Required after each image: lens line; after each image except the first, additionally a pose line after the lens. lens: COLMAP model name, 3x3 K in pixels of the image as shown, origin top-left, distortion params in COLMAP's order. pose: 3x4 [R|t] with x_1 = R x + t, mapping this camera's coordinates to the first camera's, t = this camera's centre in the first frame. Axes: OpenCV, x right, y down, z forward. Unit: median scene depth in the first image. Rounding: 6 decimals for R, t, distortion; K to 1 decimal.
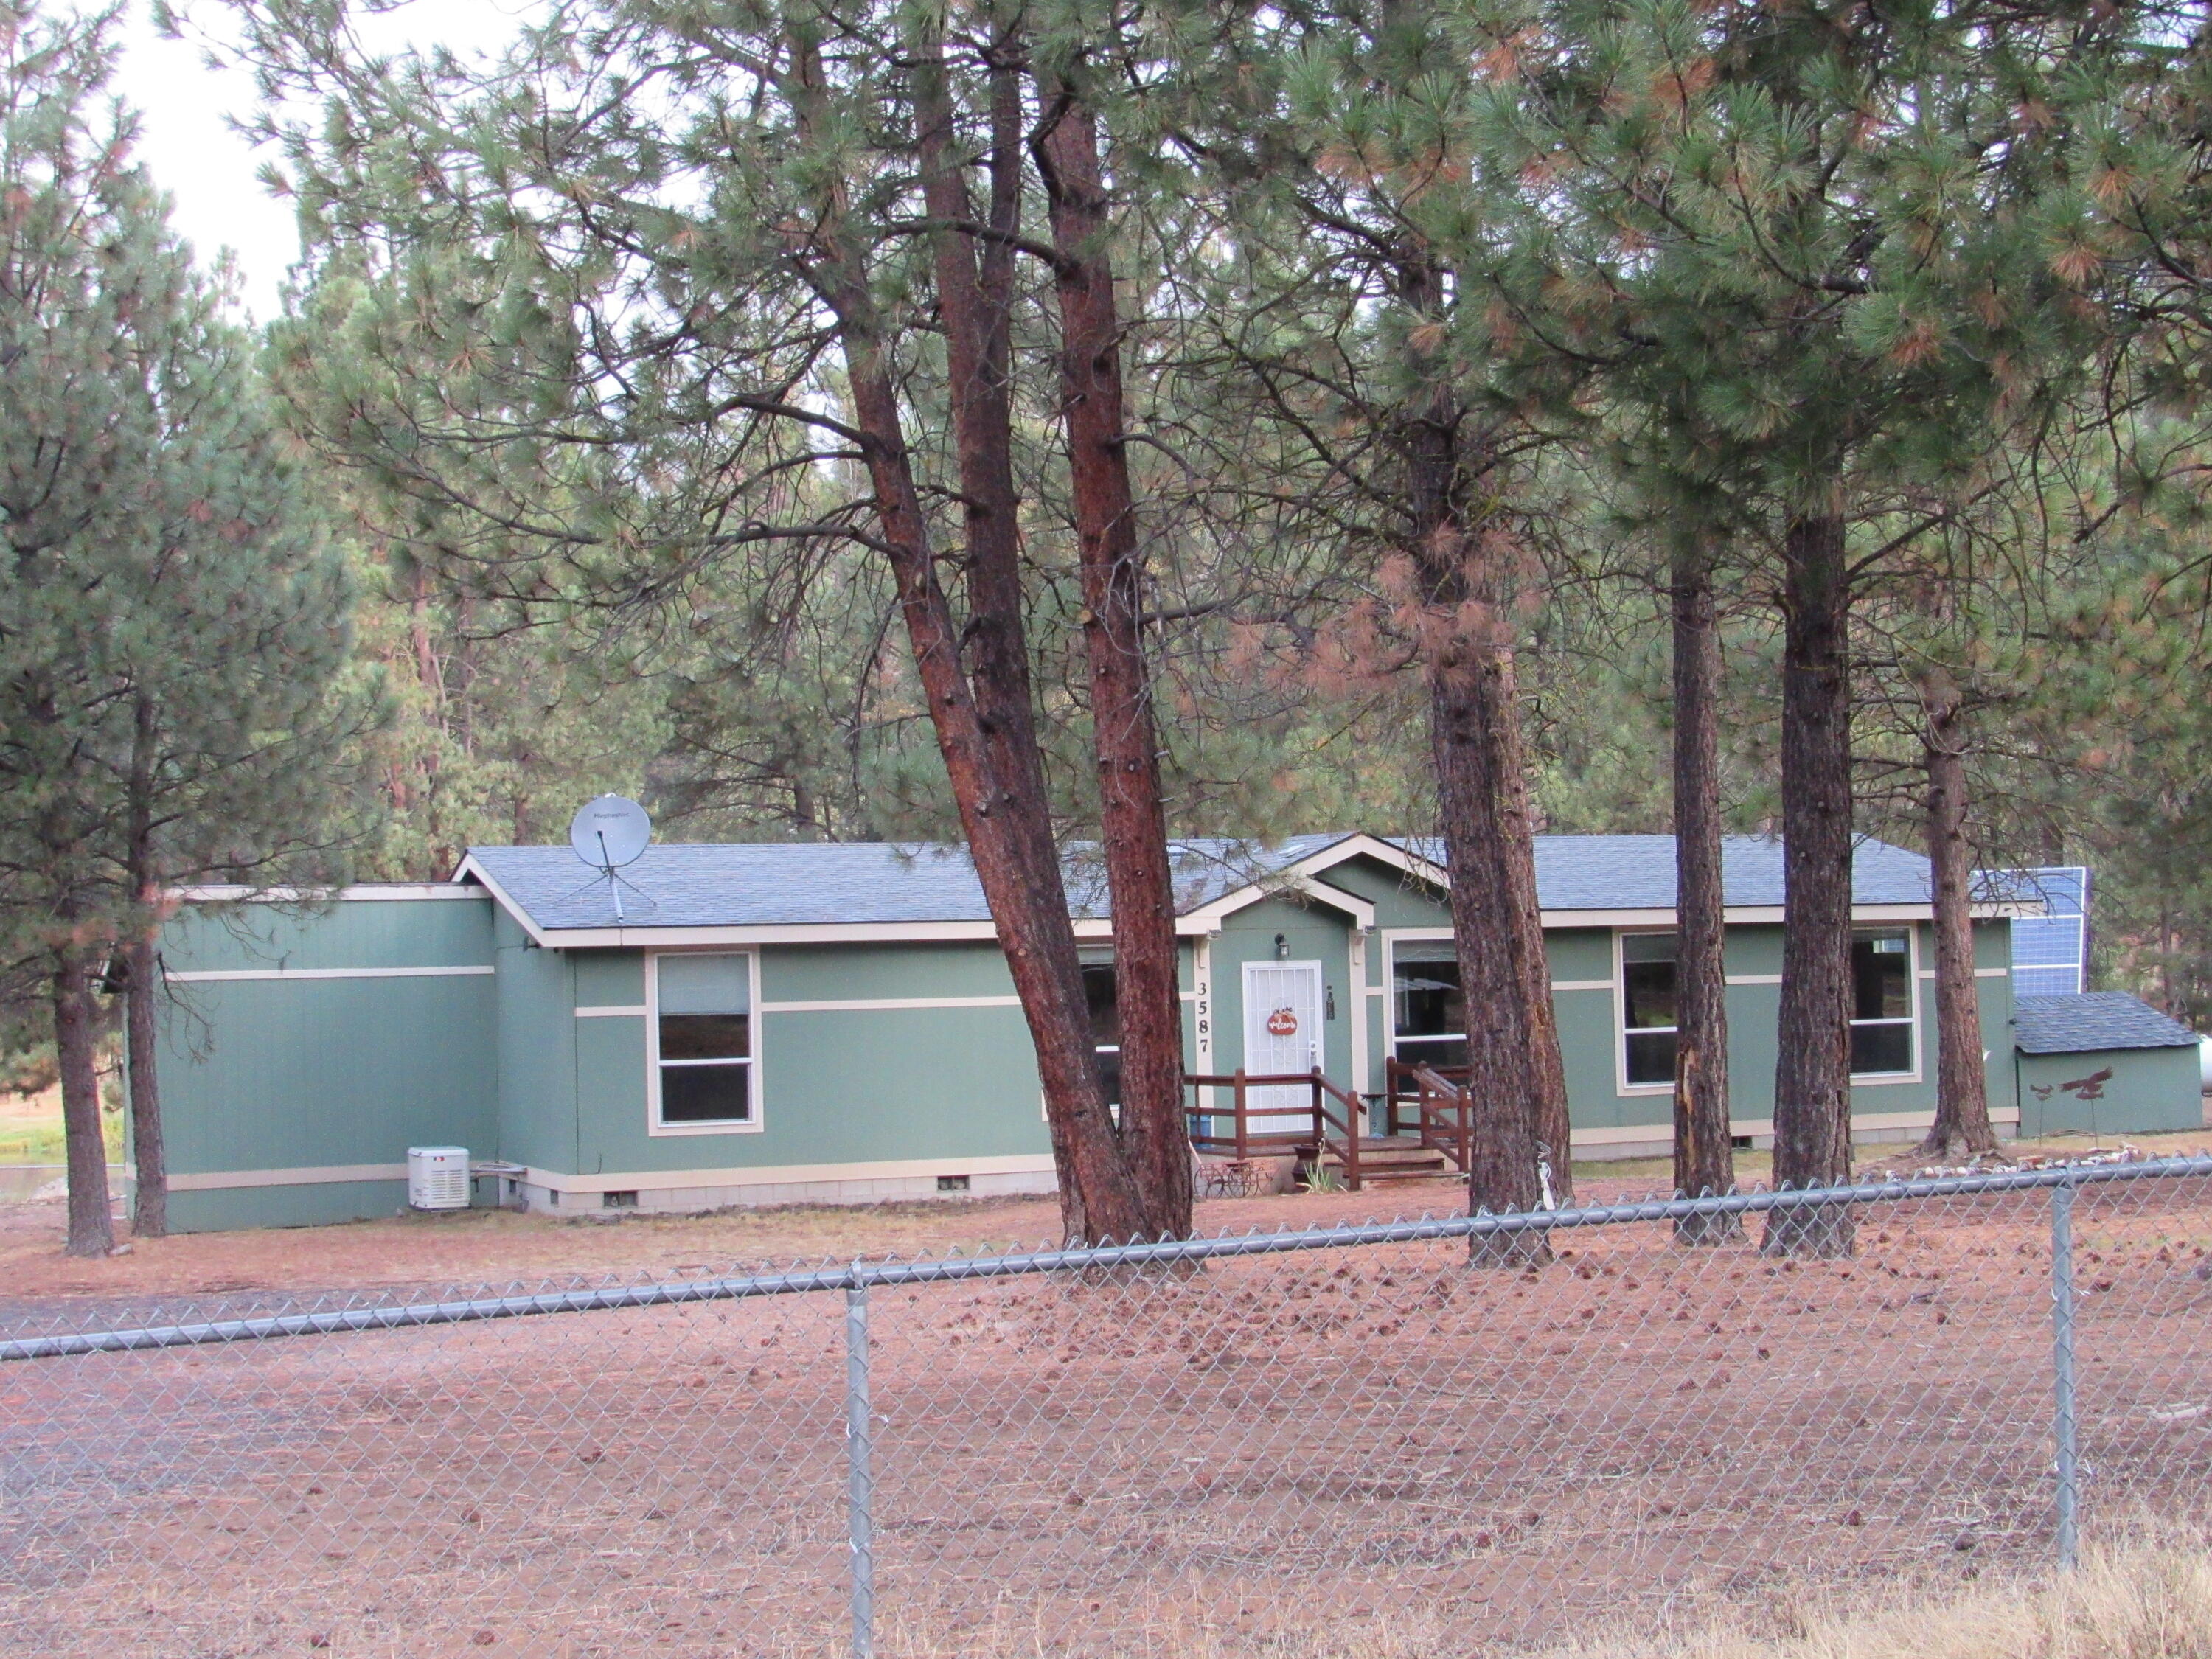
lens RADIAL K [[3309.8, 0, 1146.3], [0, 3309.8, 899.9], [0, 0, 1]] dist [-0.115716, 0.000000]
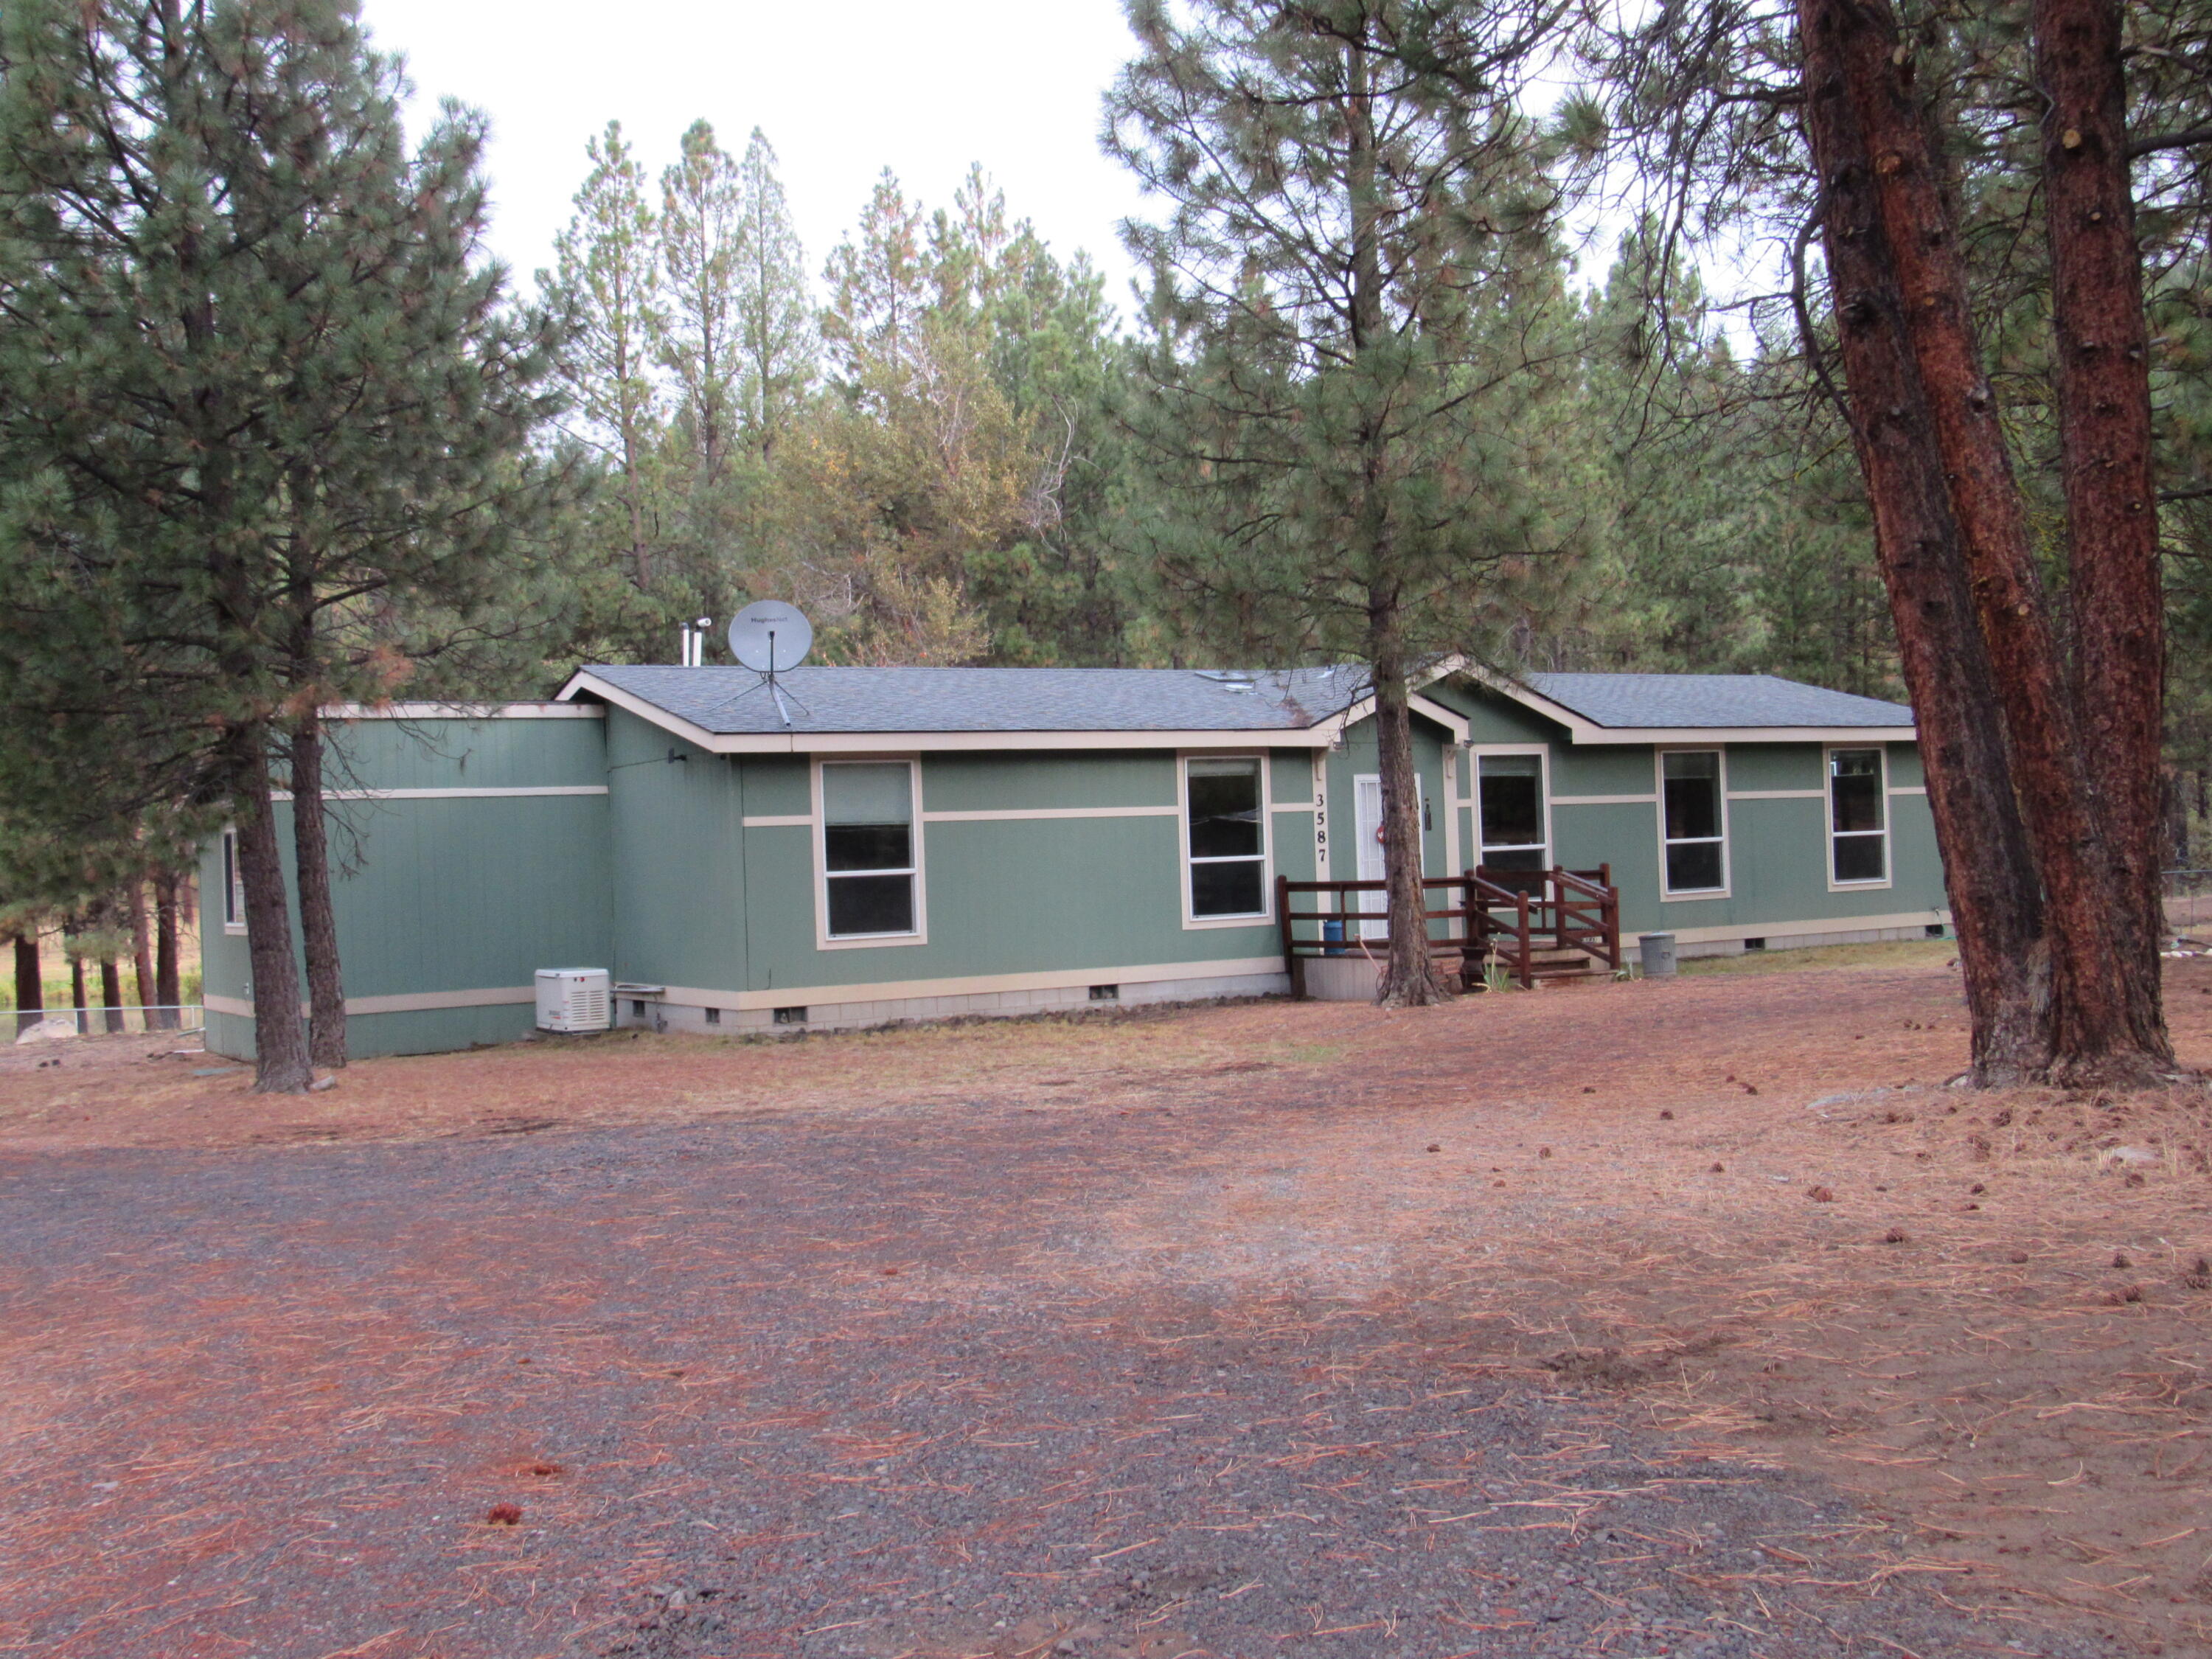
lens RADIAL K [[2329.3, 0, 1116.5], [0, 2329.3, 882.0], [0, 0, 1]] dist [-0.090558, 0.000000]
pose [[0.987980, -0.014096, 0.153935, -0.166505], [0.009501, 0.999488, 0.030545, 0.031259], [-0.154287, -0.028715, 0.987609, 0.309101]]
